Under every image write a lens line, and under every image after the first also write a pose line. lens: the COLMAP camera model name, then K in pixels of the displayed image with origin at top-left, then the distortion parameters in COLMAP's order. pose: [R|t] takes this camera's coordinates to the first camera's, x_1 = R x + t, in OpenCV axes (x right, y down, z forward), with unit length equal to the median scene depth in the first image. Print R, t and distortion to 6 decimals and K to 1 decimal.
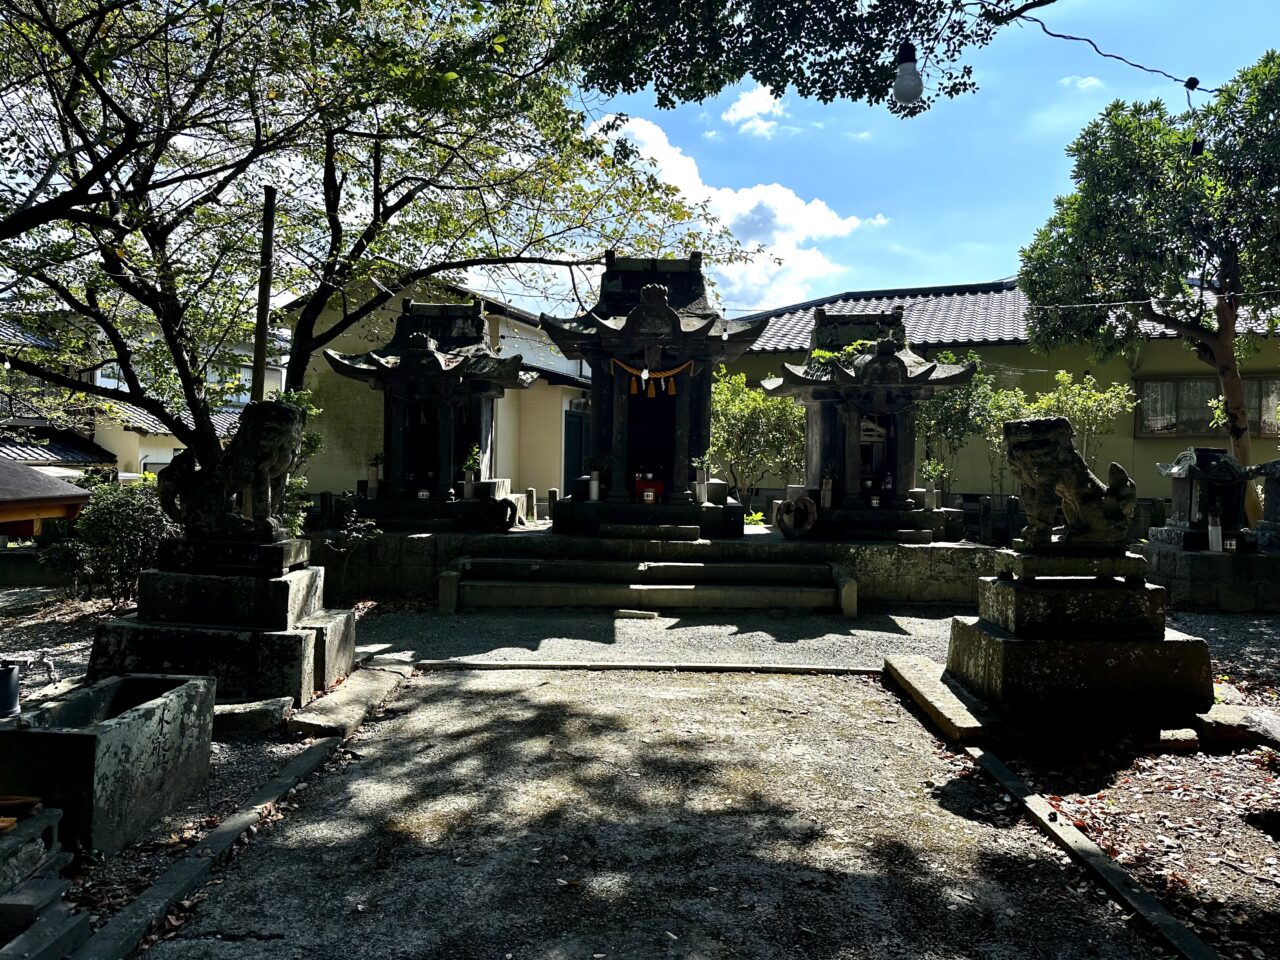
lens RADIAL K [[907.6, 0, 638.0], [0, 907.6, 477.1], [0, 0, 1]] dist [-0.001956, -0.000839]
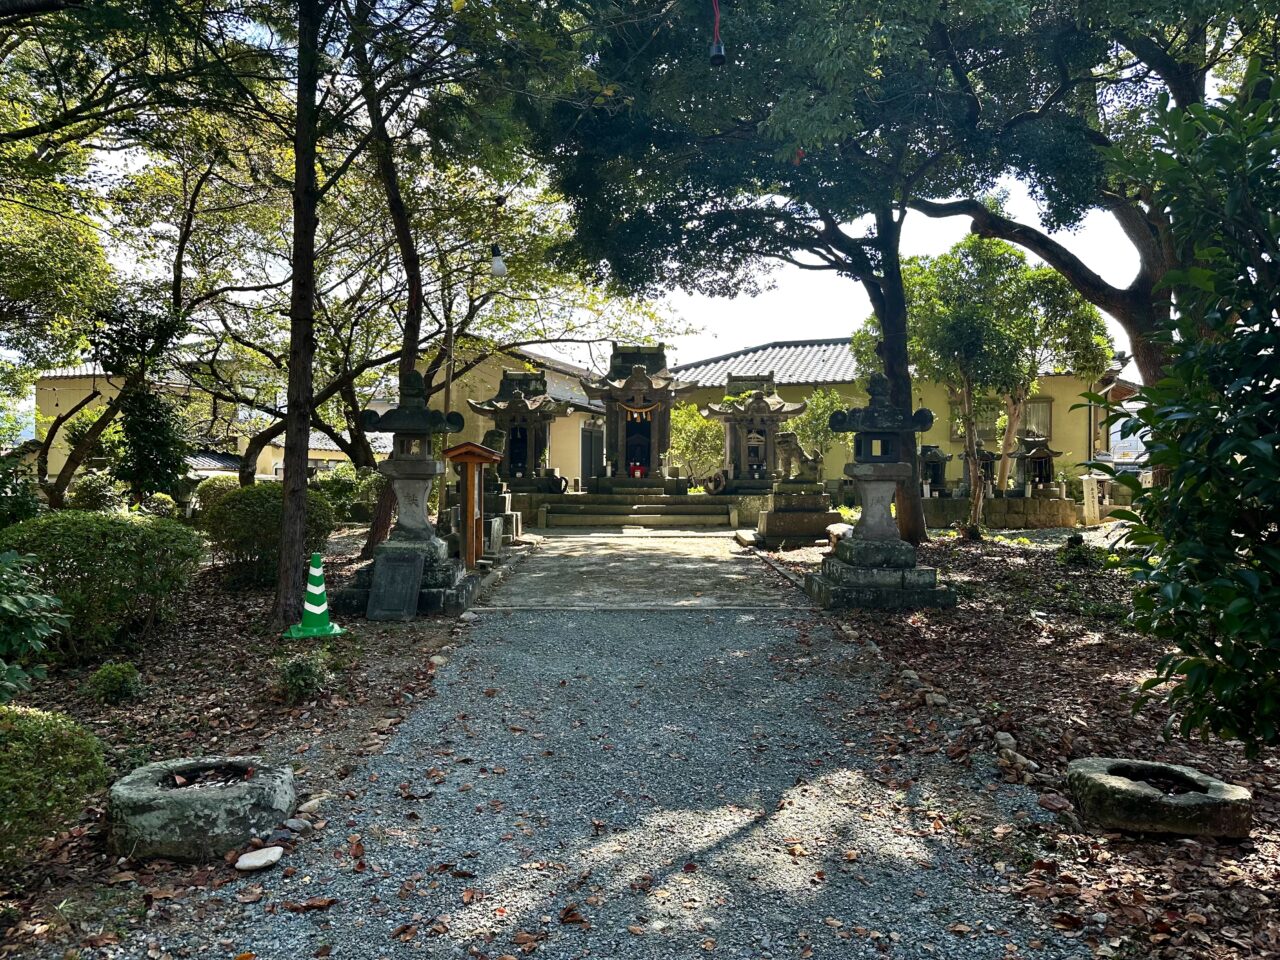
lens RADIAL K [[907.6, 0, 641.3], [0, 907.6, 478.3], [0, 0, 1]] dist [-0.001956, -0.000839]
pose [[0.999774, -0.012345, 0.017284, -0.012802], [0.012541, 0.999858, -0.011222, 0.049621], [-0.017143, 0.011437, 0.999788, -0.876072]]
